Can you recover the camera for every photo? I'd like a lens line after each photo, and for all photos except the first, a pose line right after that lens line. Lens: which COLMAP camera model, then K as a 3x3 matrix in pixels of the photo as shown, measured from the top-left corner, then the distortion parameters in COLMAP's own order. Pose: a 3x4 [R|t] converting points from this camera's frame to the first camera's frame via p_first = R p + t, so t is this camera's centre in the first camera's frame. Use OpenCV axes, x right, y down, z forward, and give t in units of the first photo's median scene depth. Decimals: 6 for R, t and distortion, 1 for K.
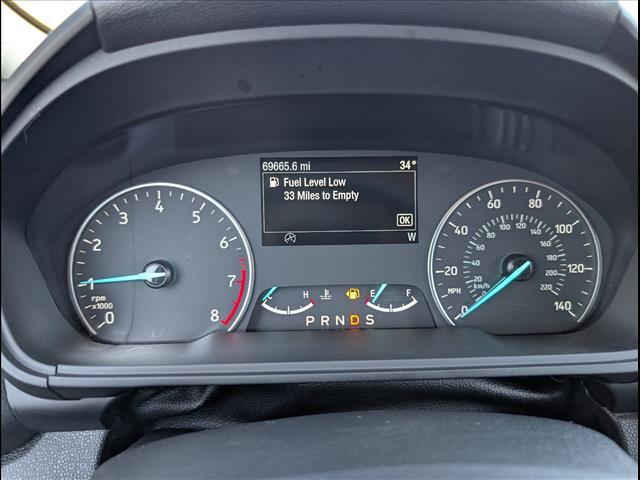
lens RADIAL K [[448.8, 0, 319.7], [0, 448.8, 240.4], [0, 0, 1]] dist [-0.030079, -0.001336]
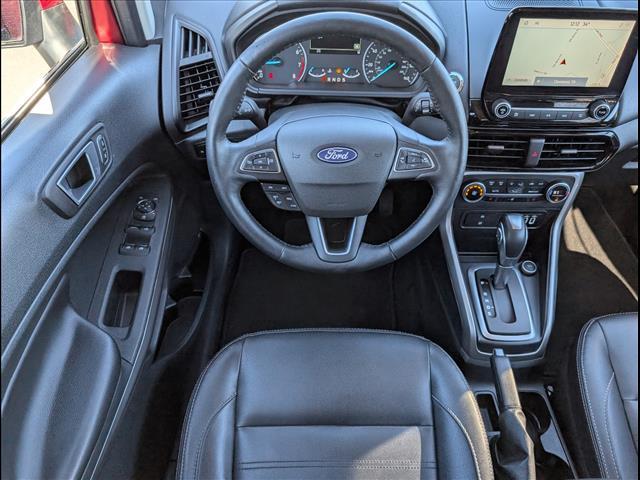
lens RADIAL K [[448.8, 0, 318.2], [0, 448.8, 239.3], [0, 0, 1]] dist [-0.030079, -0.001336]
pose [[0.997637, 0.058302, -0.036341, 0.116631], [-0.032819, 0.869161, 0.493439, -0.391807], [0.060355, -0.491081, 0.869021, -2.283401]]
